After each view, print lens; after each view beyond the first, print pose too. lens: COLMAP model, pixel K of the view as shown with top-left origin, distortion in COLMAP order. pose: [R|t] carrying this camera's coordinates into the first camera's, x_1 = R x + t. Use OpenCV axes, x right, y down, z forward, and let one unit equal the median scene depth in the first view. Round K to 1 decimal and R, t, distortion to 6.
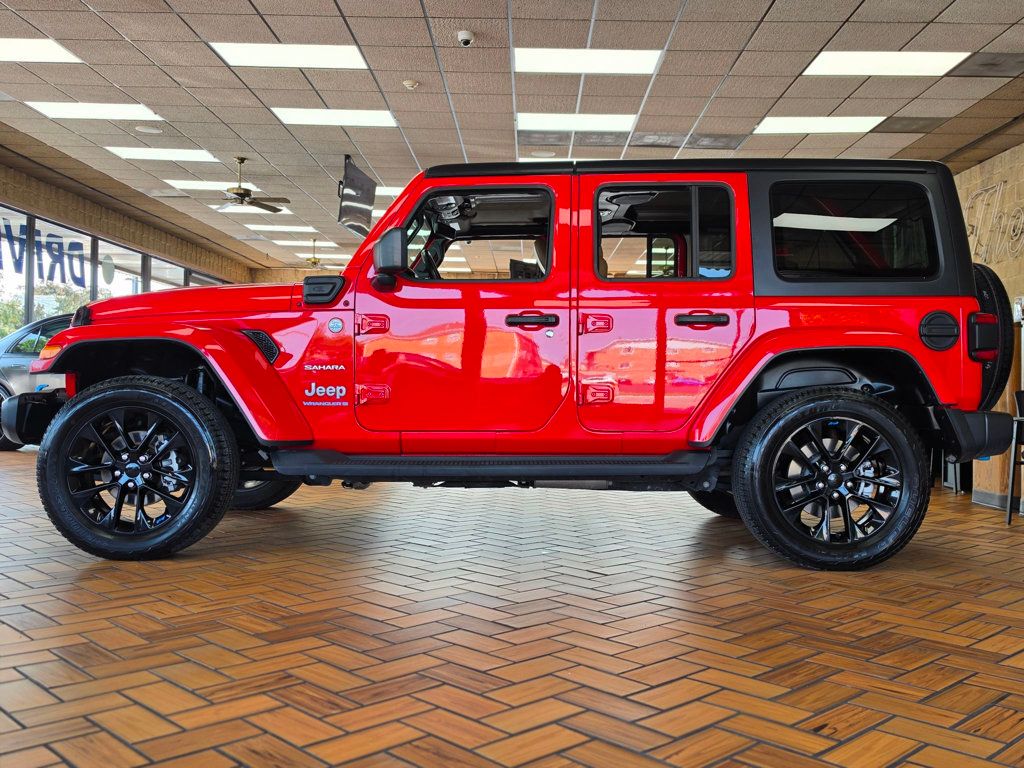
lens RADIAL K [[928.3, 0, 513.0], [0, 928.3, 387.1], [0, 0, 1]] dist [0.074720, -0.005620]
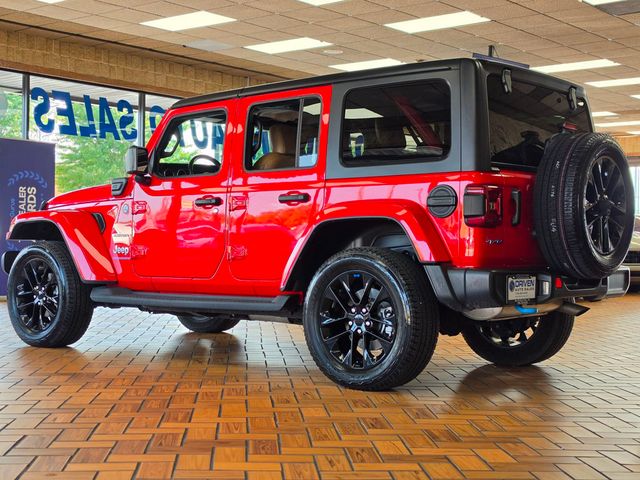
lens RADIAL K [[958.5, 0, 320.4], [0, 958.5, 241.5], [0, 0, 1]] dist [-0.018010, 0.000000]
pose [[0.776112, -0.004863, -0.630576, 1.101024], [-0.004678, 0.999898, -0.013469, 0.009884], [0.630577, 0.013403, 0.776011, -0.056130]]
